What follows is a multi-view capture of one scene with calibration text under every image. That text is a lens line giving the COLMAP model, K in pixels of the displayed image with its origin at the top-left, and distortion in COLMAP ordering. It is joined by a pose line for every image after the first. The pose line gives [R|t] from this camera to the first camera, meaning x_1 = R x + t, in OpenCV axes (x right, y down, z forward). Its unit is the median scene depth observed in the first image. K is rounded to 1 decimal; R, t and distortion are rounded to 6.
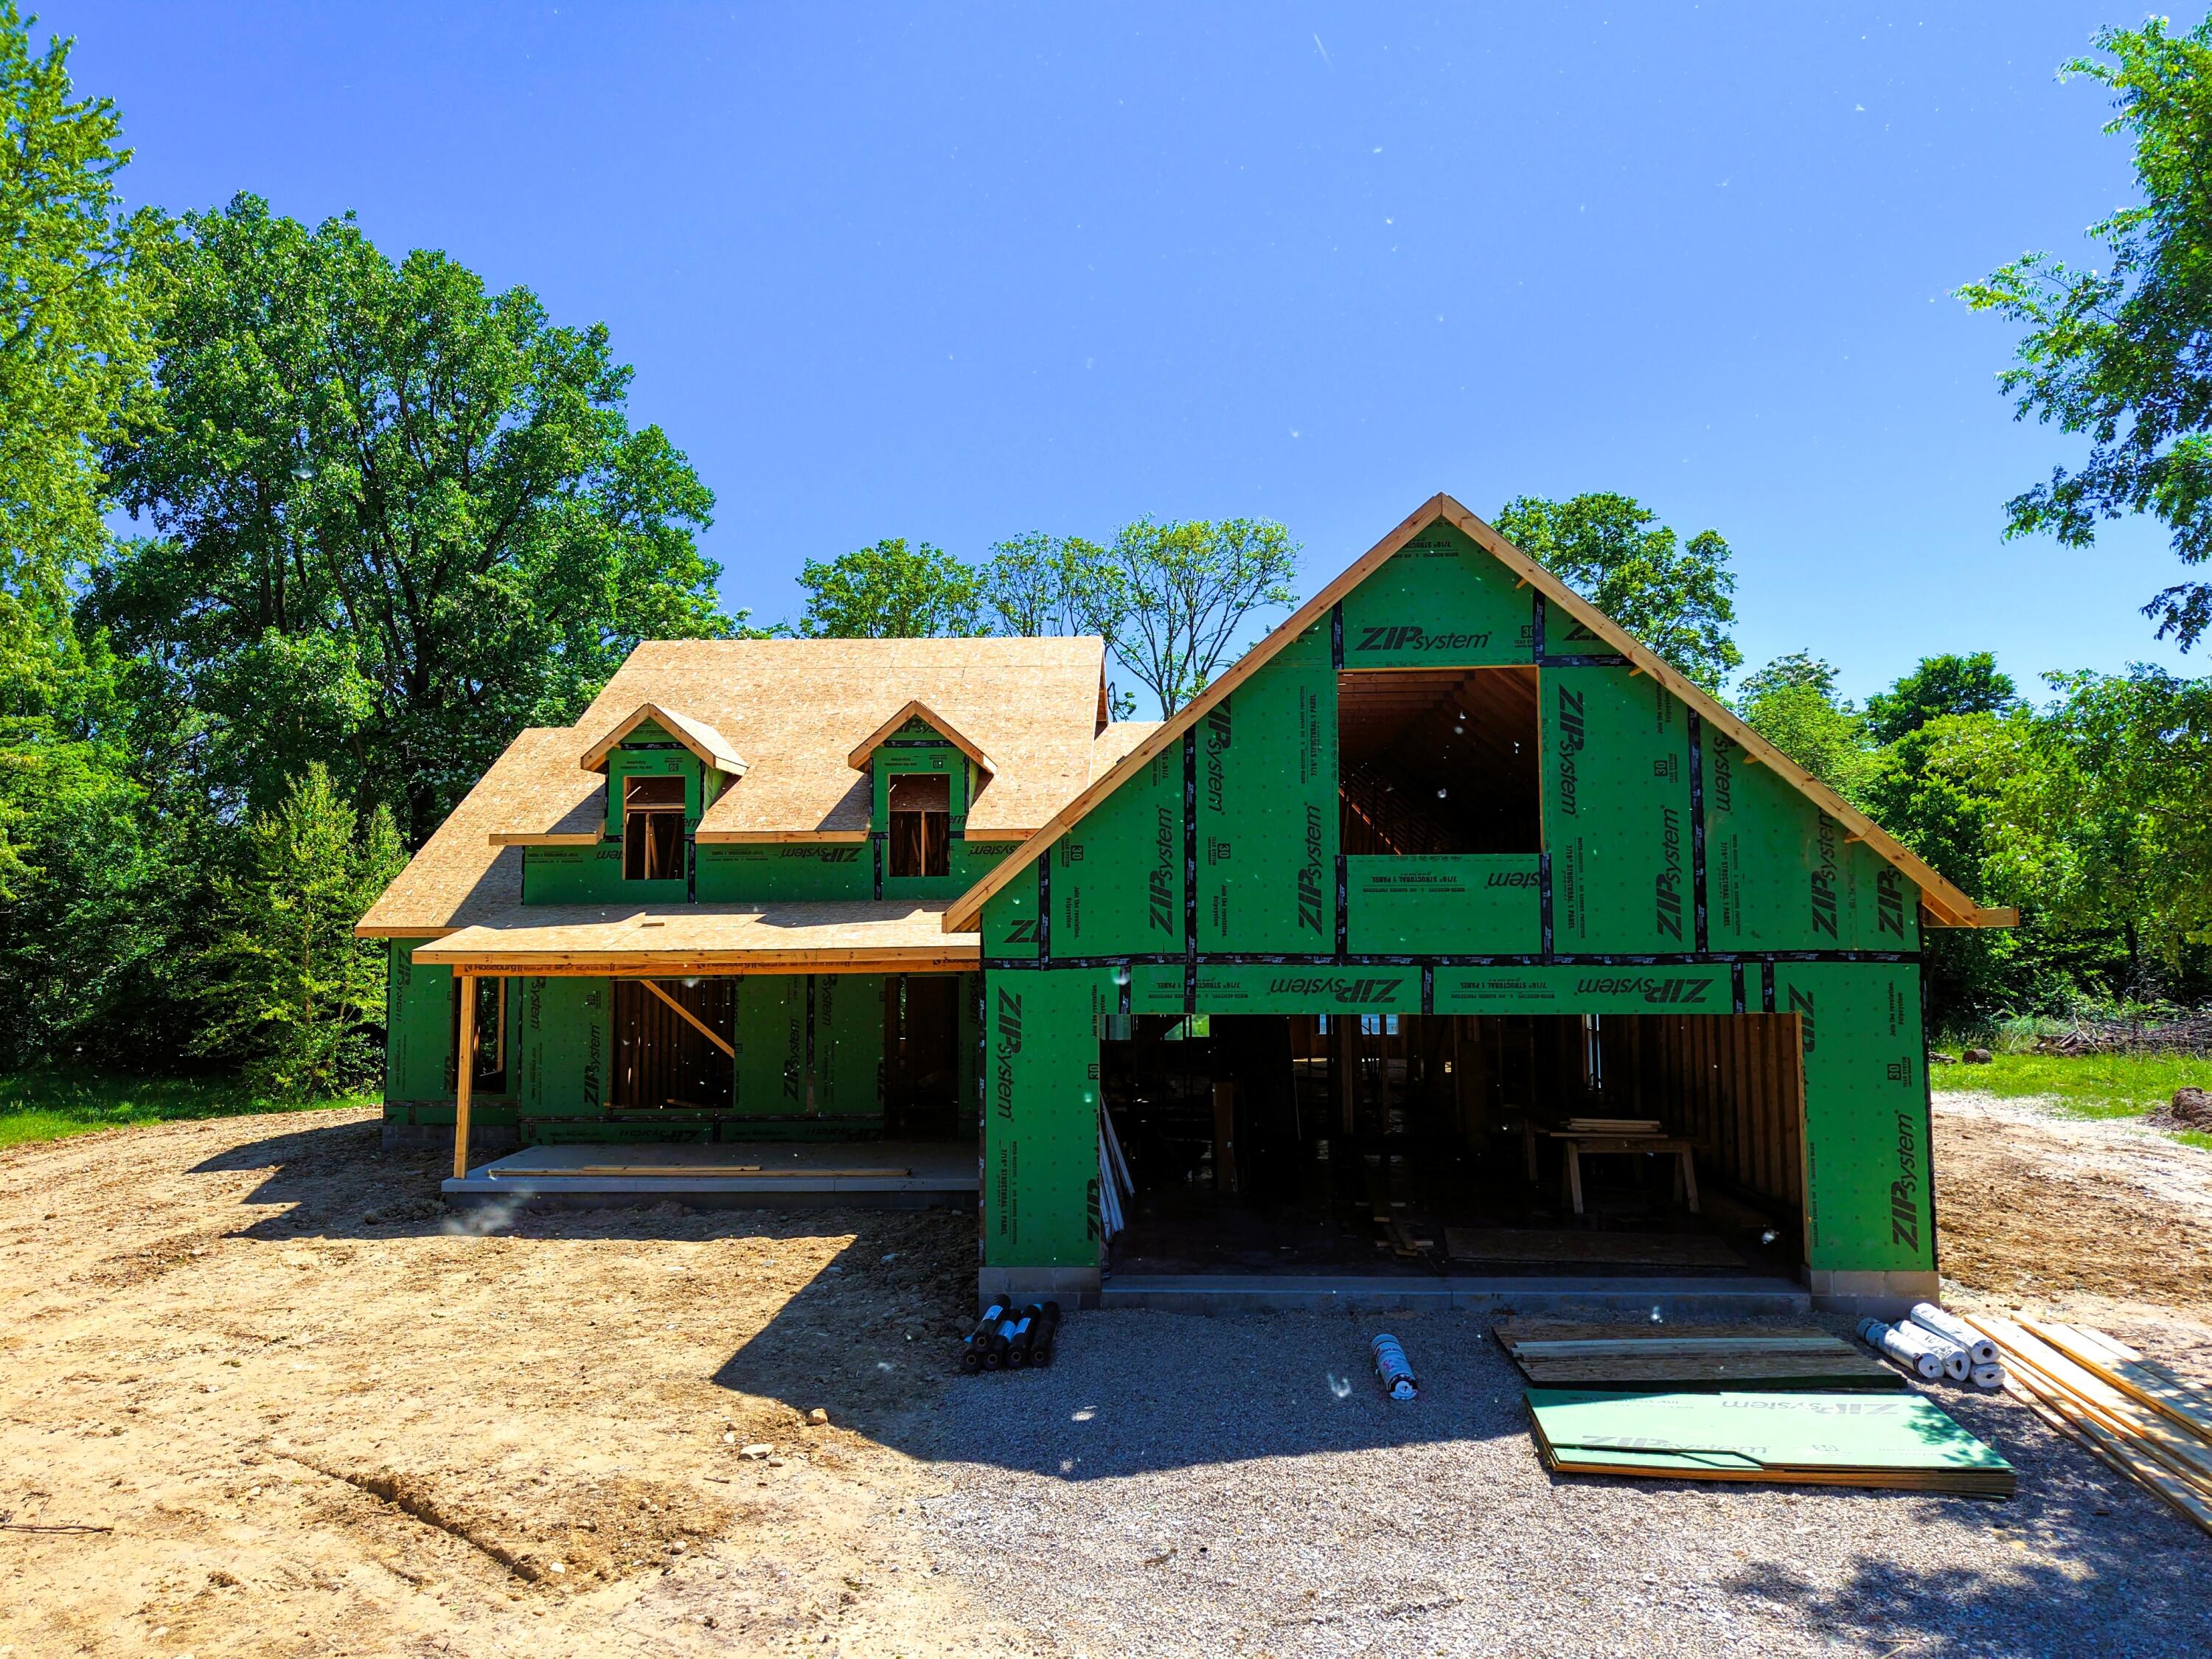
lens RADIAL K [[1513.9, 0, 1105.0], [0, 1513.9, 821.4], [0, 0, 1]] dist [0.034921, -0.024387]
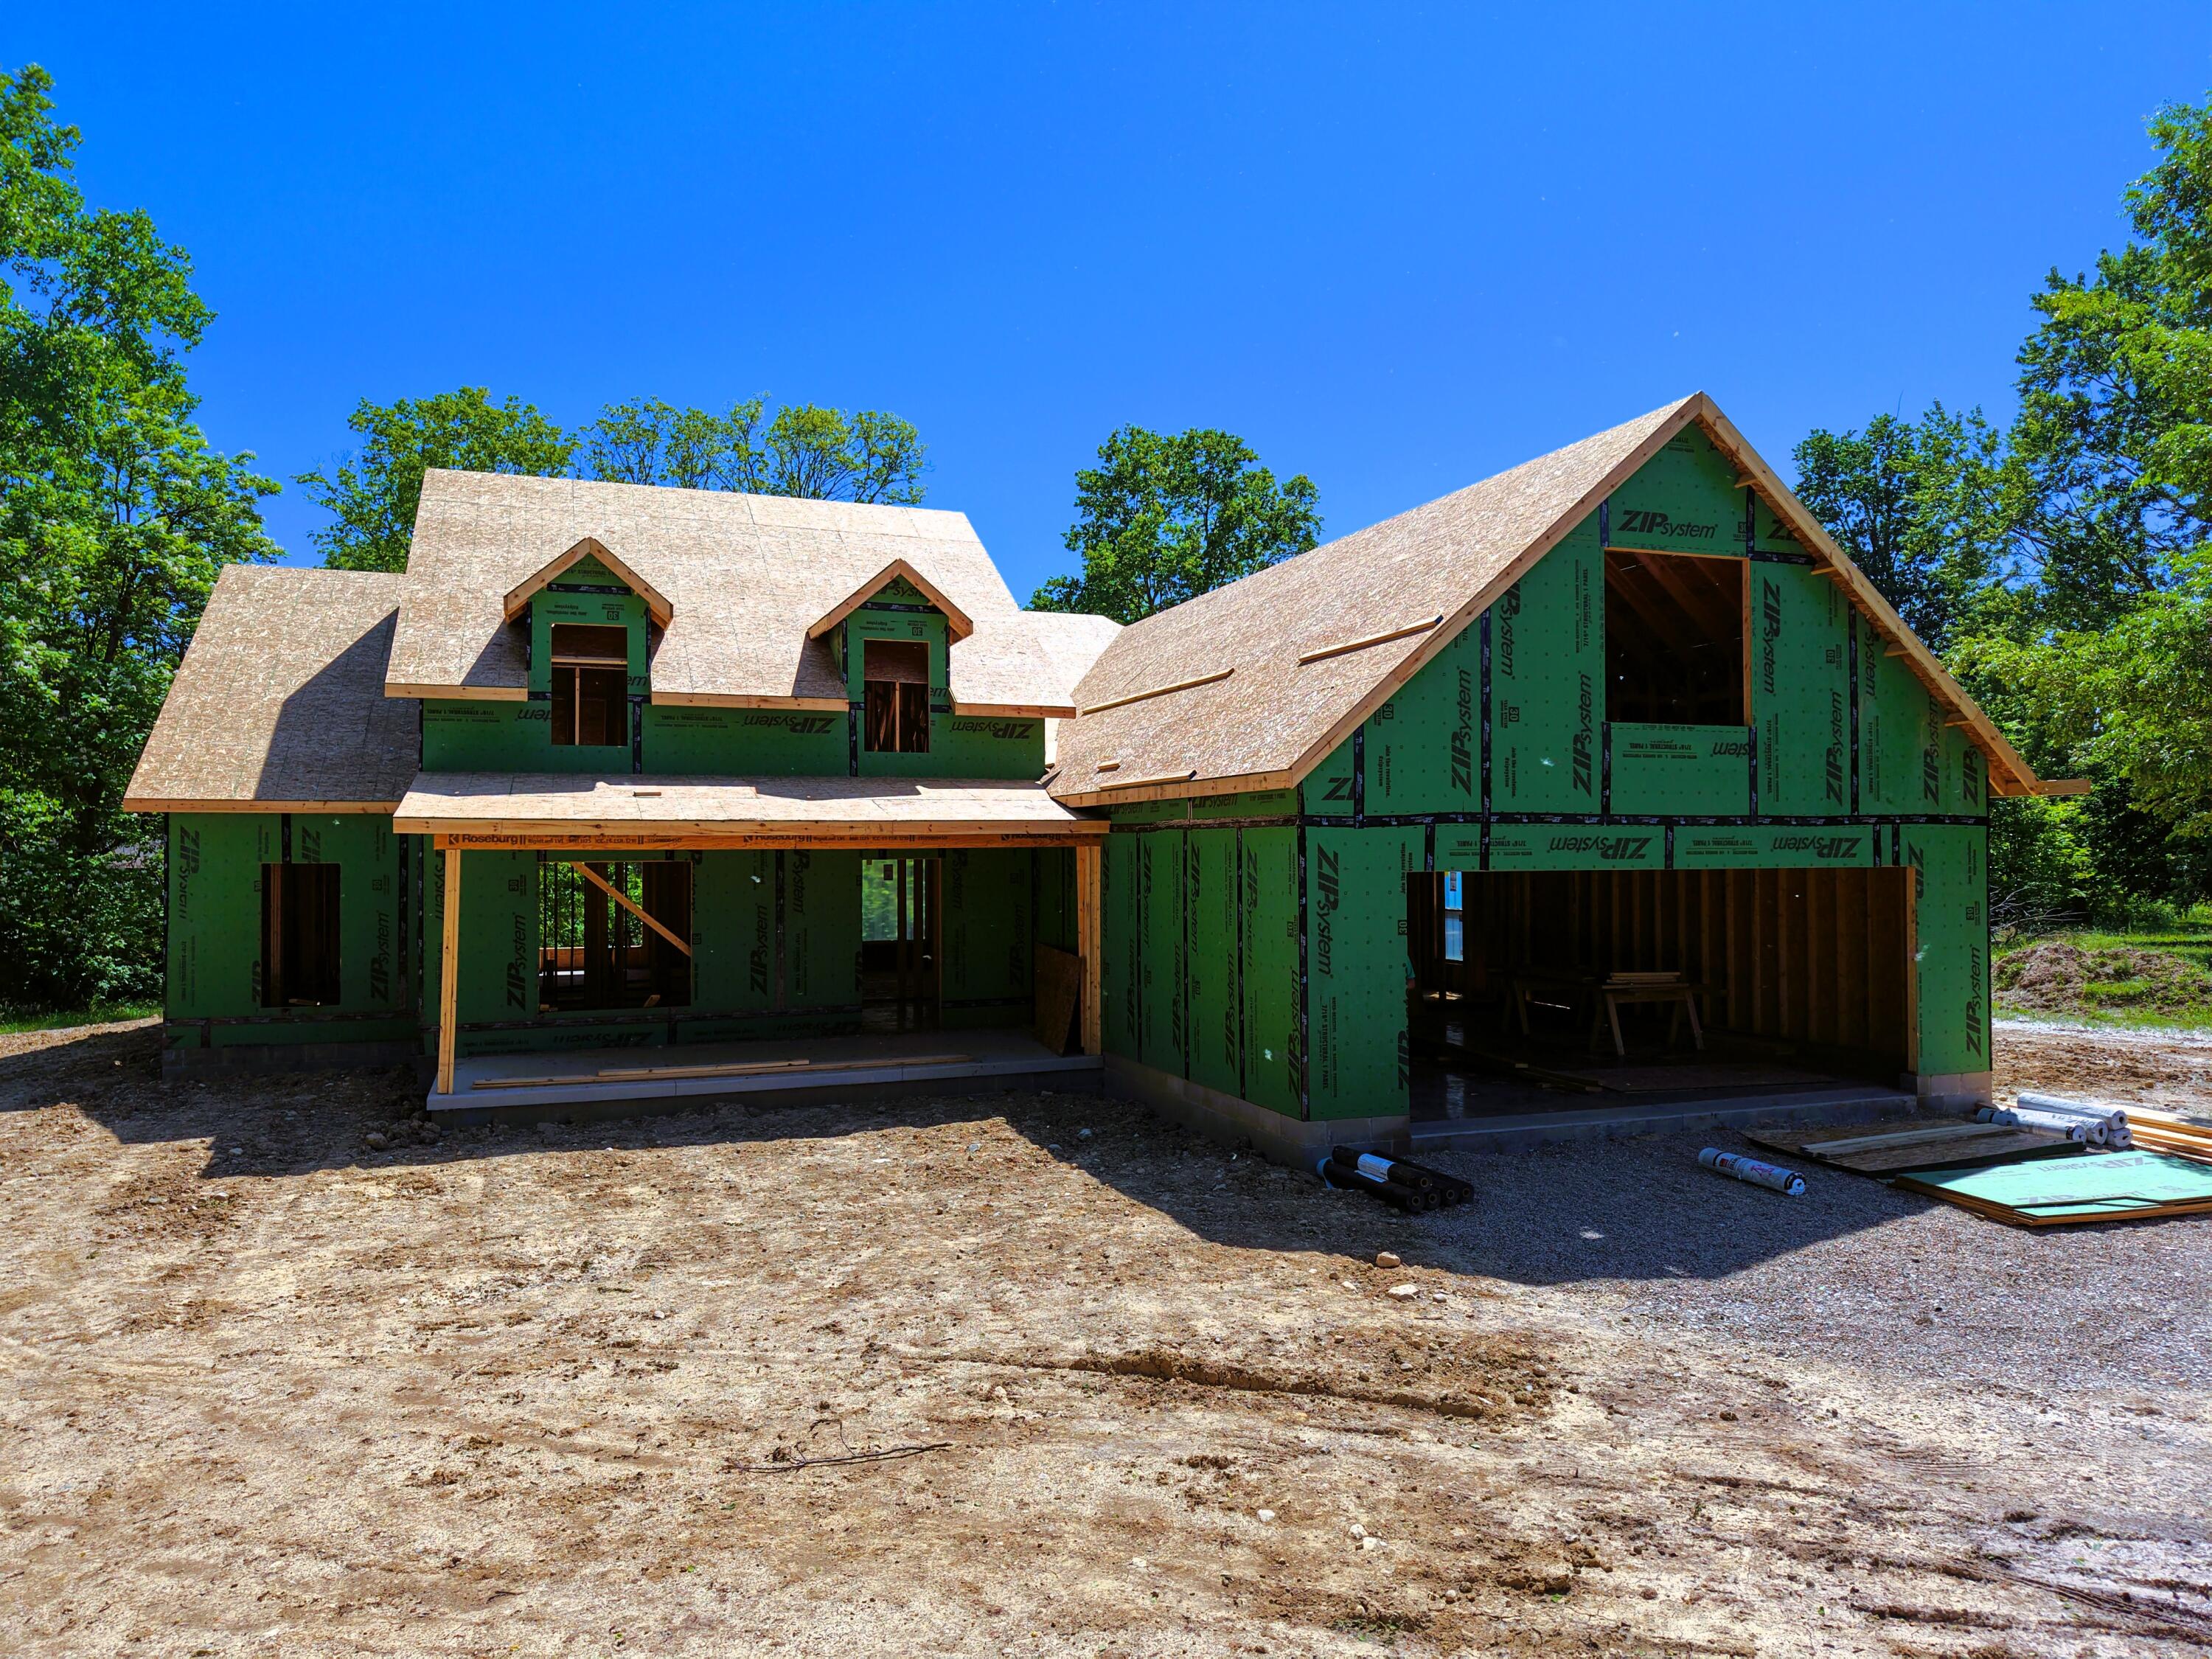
lens RADIAL K [[1513.9, 0, 1106.9], [0, 1513.9, 845.4], [0, 0, 1]] dist [0.034921, -0.024387]
pose [[0.914504, 0.004572, 0.404552, -0.604294], [-0.030185, 0.997920, 0.056956, 0.058785], [-0.403450, -0.064298, 0.912740, 0.155593]]
